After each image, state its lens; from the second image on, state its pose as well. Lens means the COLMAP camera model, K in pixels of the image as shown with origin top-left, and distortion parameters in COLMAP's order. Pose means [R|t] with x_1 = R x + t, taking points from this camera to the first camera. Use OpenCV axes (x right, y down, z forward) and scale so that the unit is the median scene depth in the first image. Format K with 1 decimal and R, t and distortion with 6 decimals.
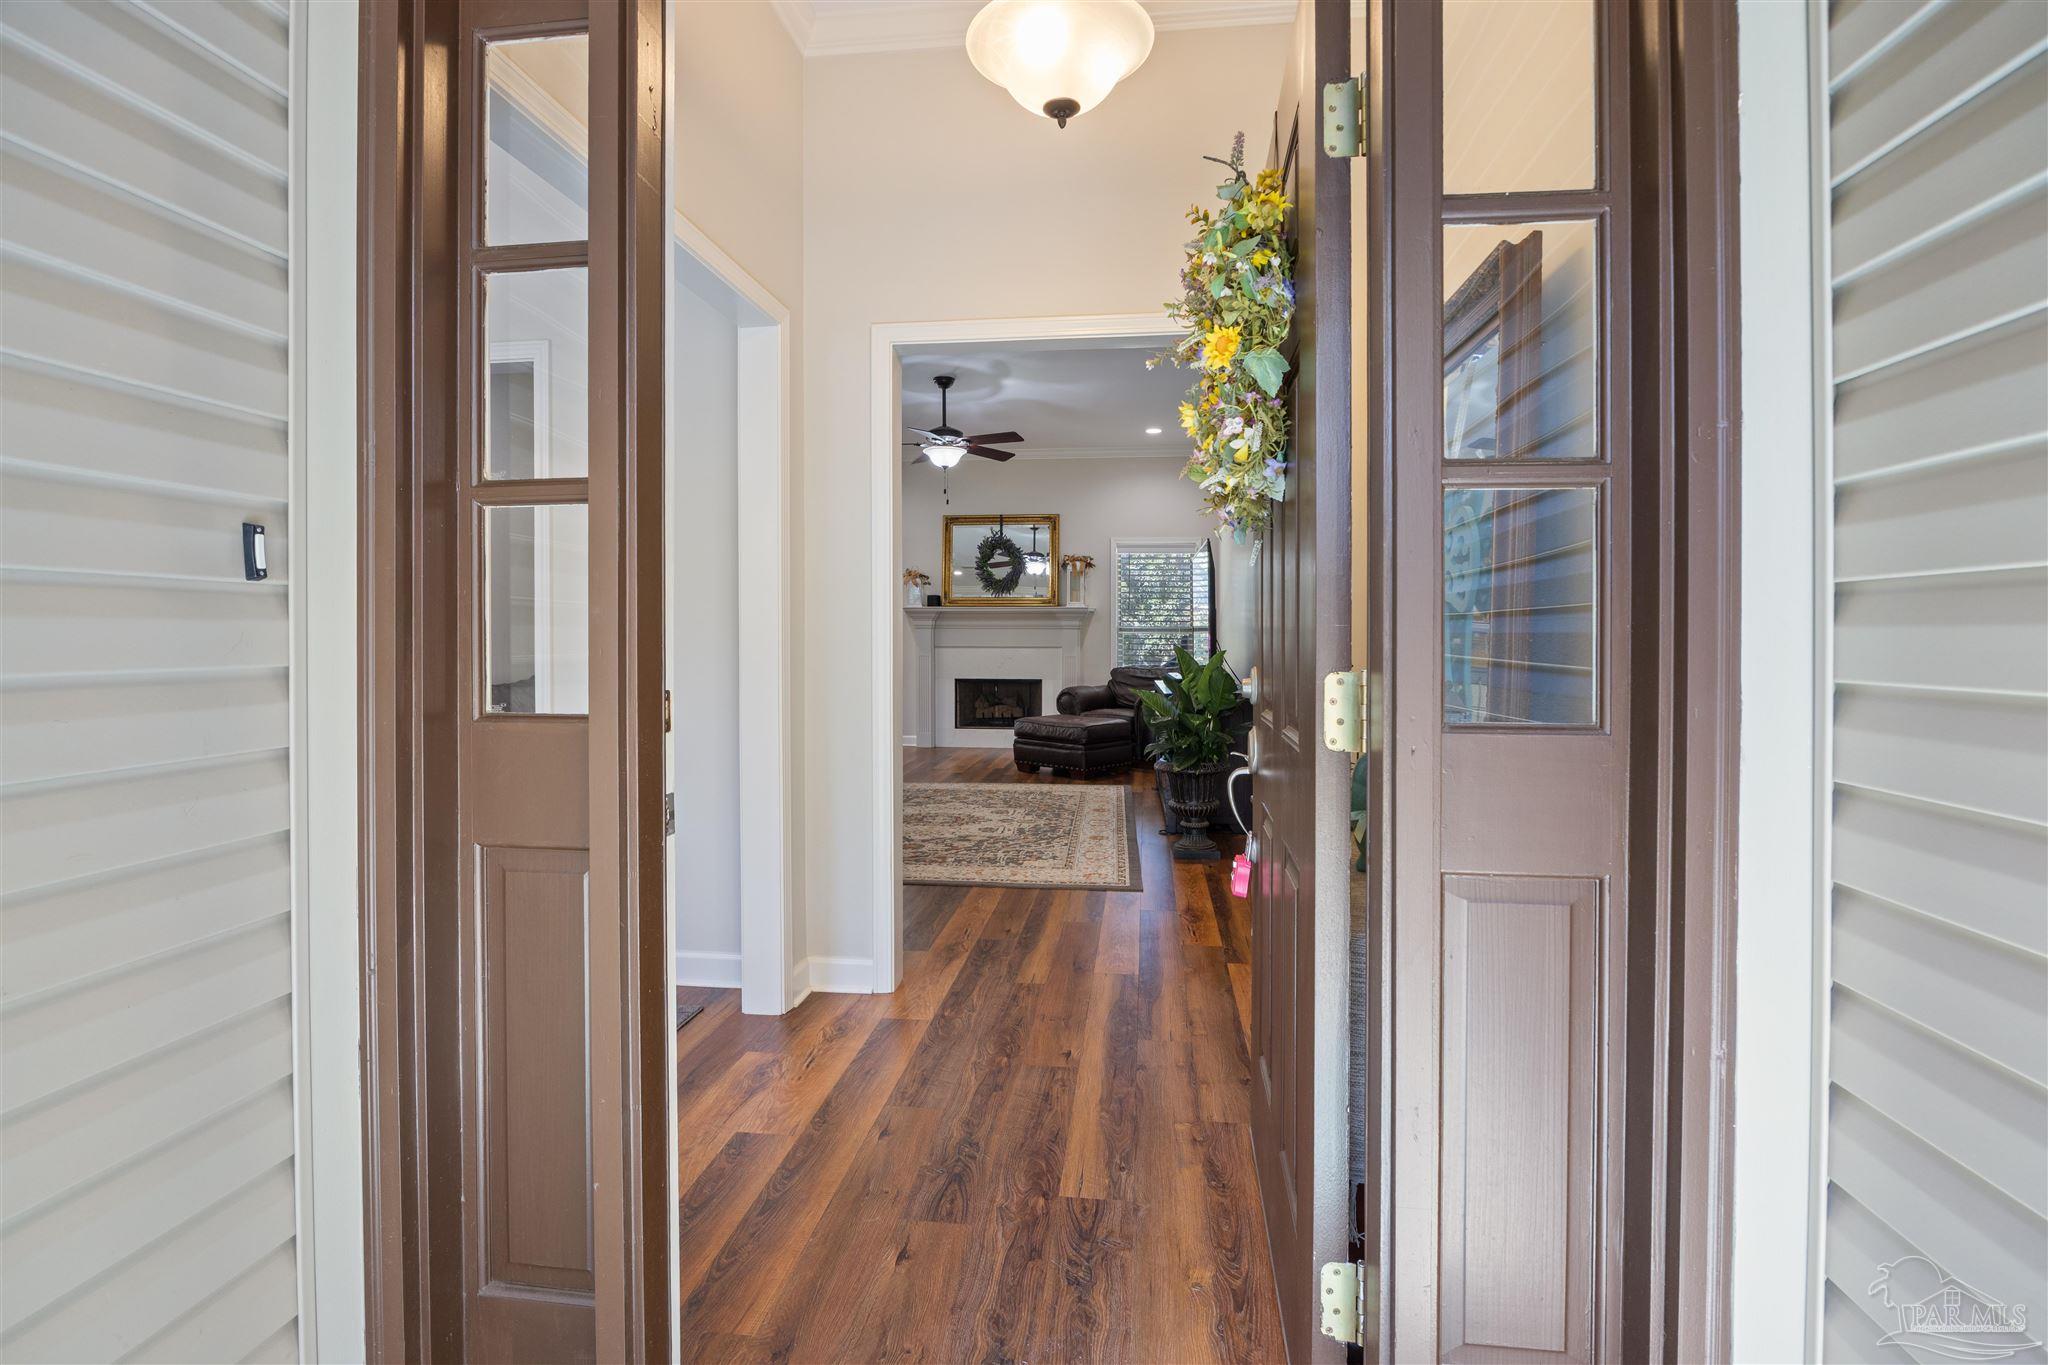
lens RADIAL K [[930.2, 0, 1024.0], [0, 930.2, 636.9], [0, 0, 1]] dist [-0.008424, 0.000272]
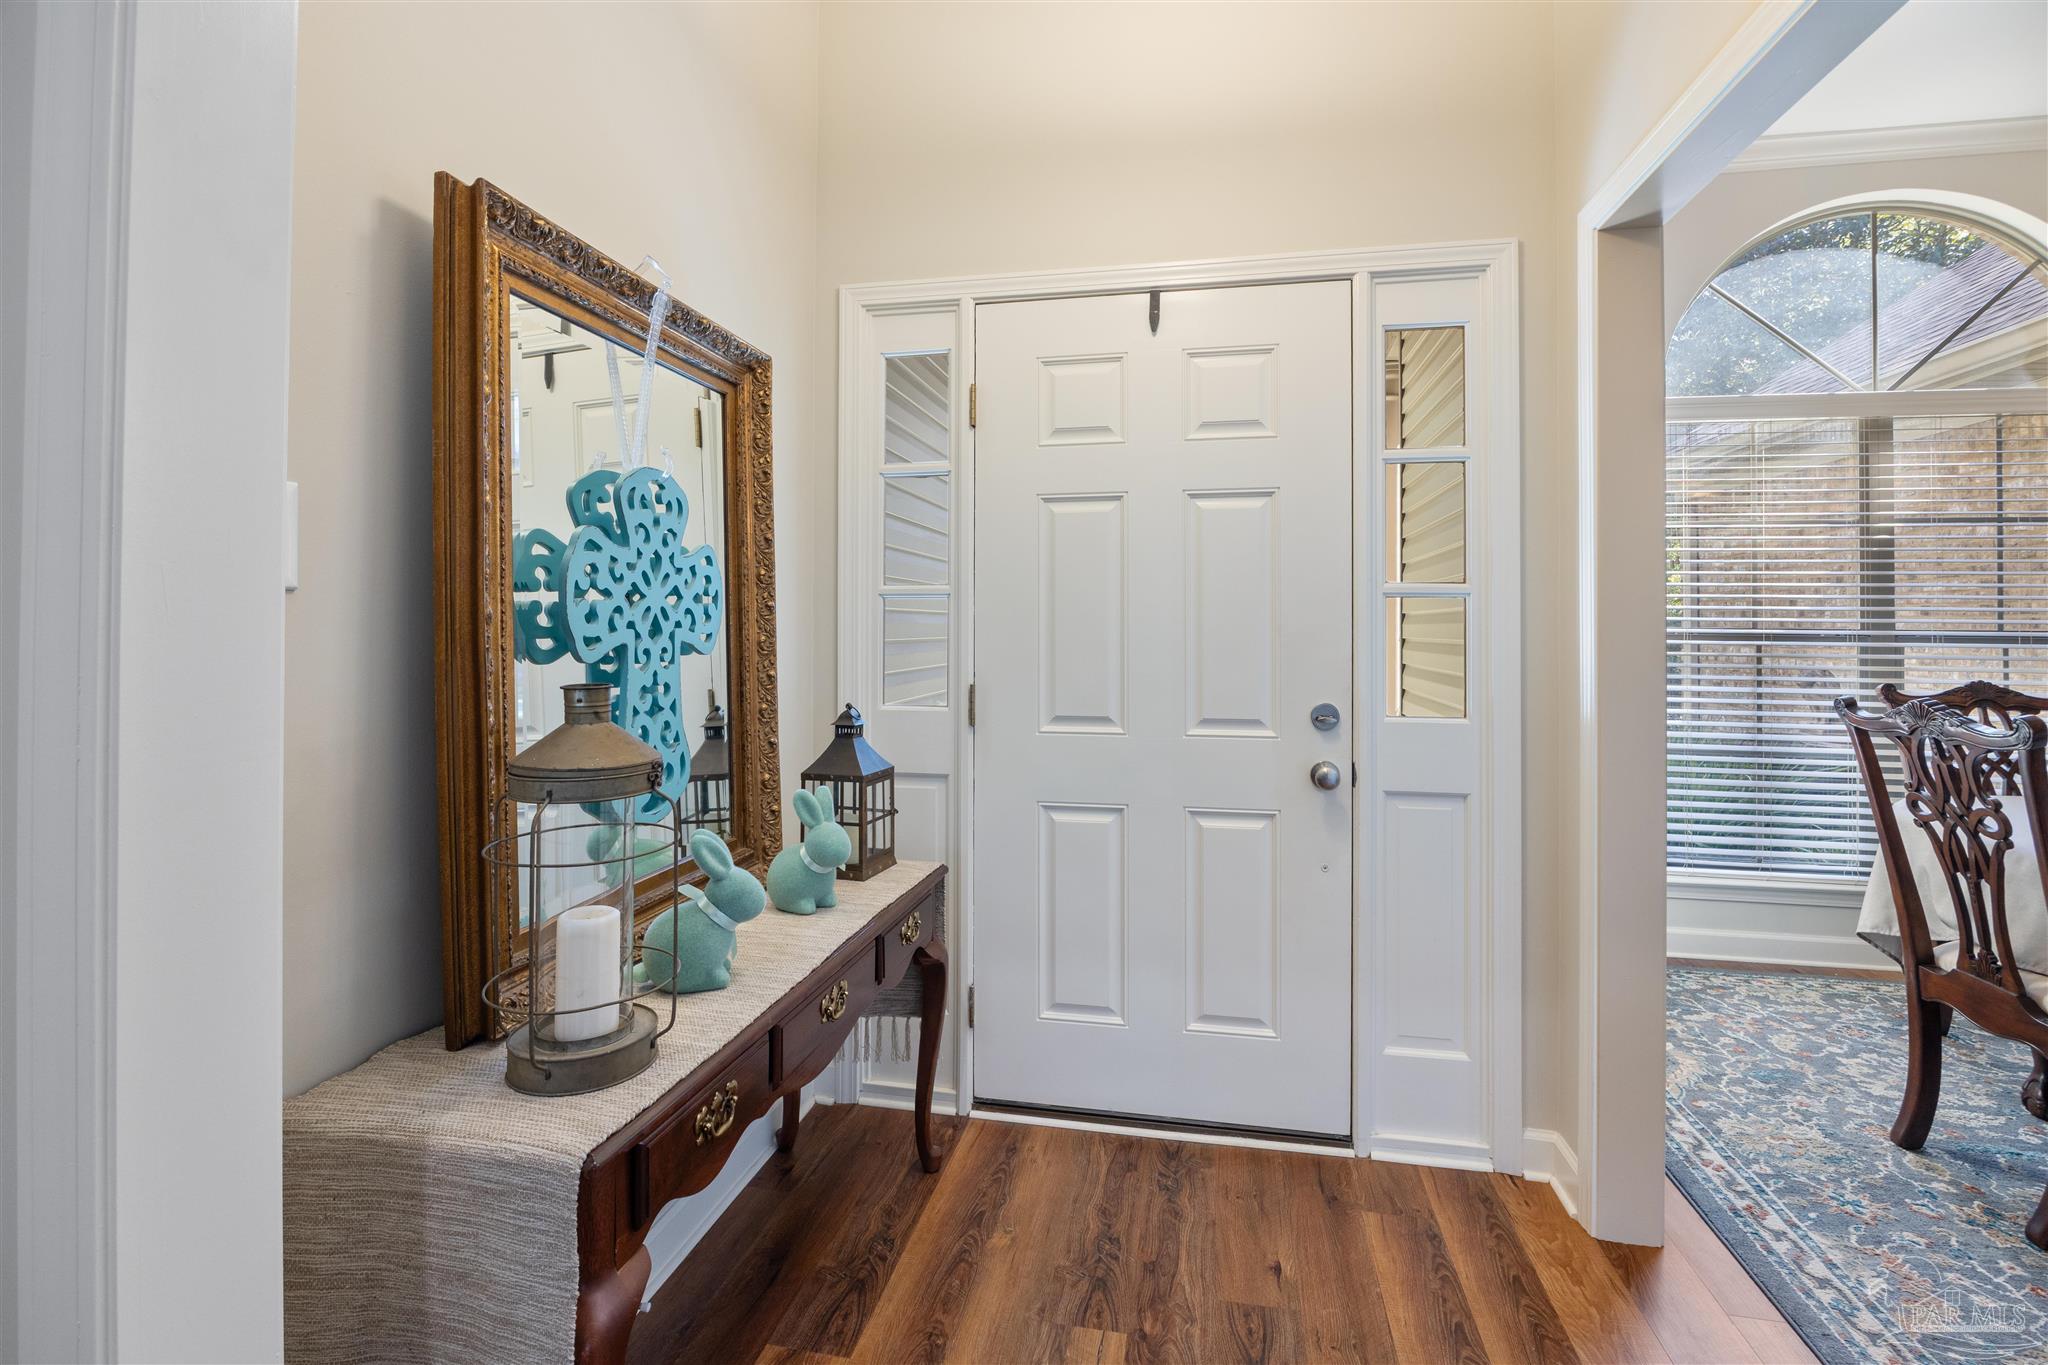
lens RADIAL K [[930.9, 0, 1024.7], [0, 930.9, 612.2], [0, 0, 1]] dist [-0.009721, 0.000550]
pose [[-0.997805, -0.001595, 0.066199, 0.015270], [-0.002400, 0.999924, -0.012090, -0.012152], [-0.066175, -0.012222, -0.997733, 0.371312]]
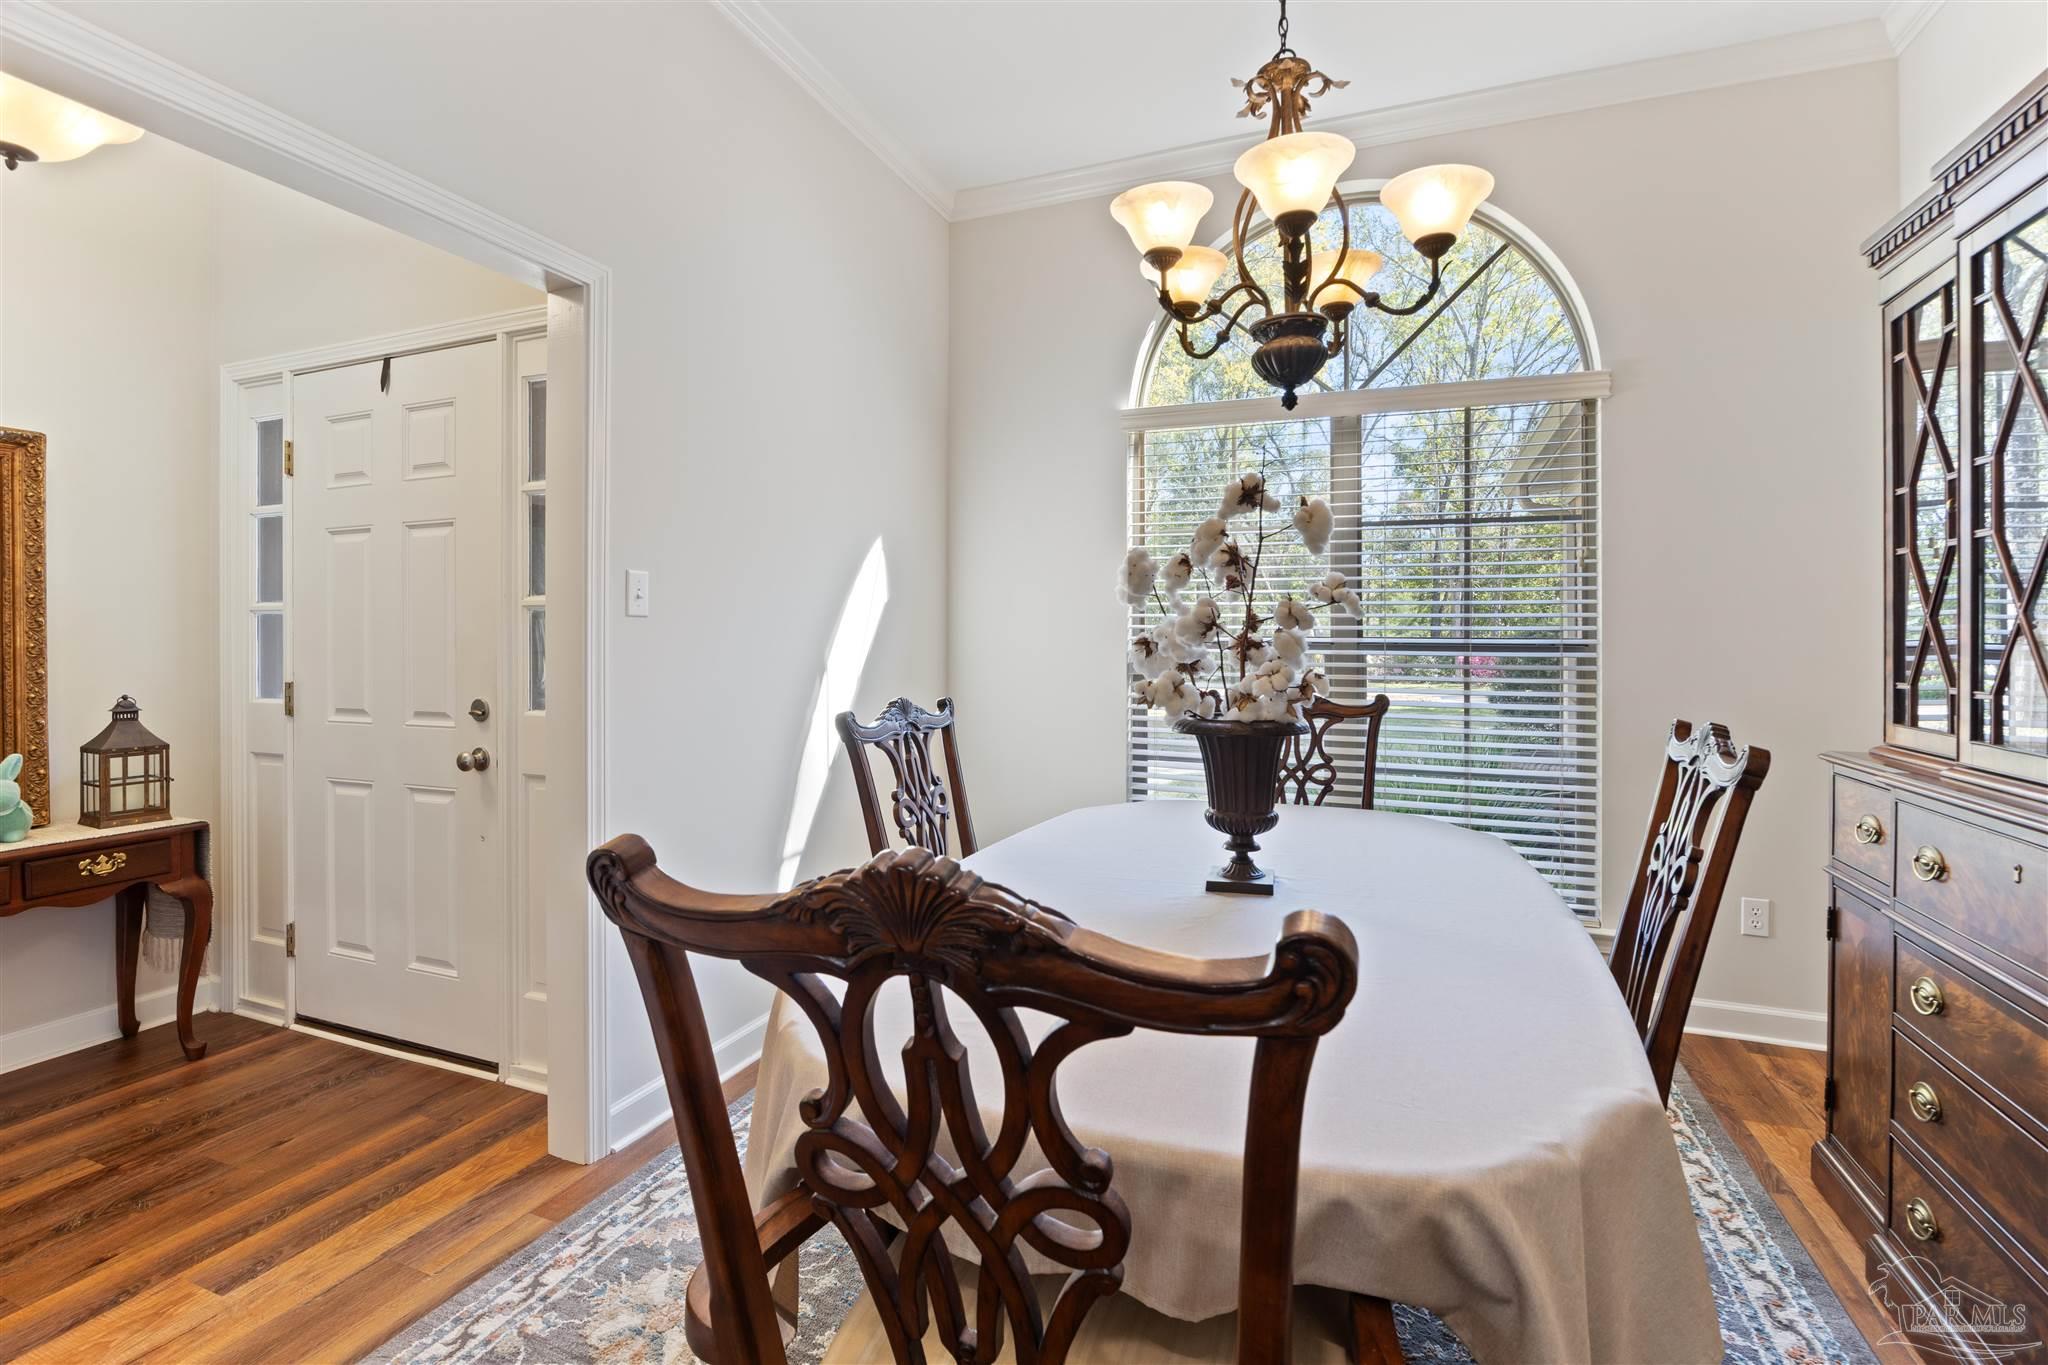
lens RADIAL K [[930.2, 0, 1024.0], [0, 930.2, 636.9], [0, 0, 1]] dist [-0.008424, 0.000272]
pose [[-0.967627, 0.001318, 0.252380, -0.268683], [0.001442, 0.999999, 0.000307, -0.010830], [-0.252379, 0.000661, -0.967628, 0.359834]]
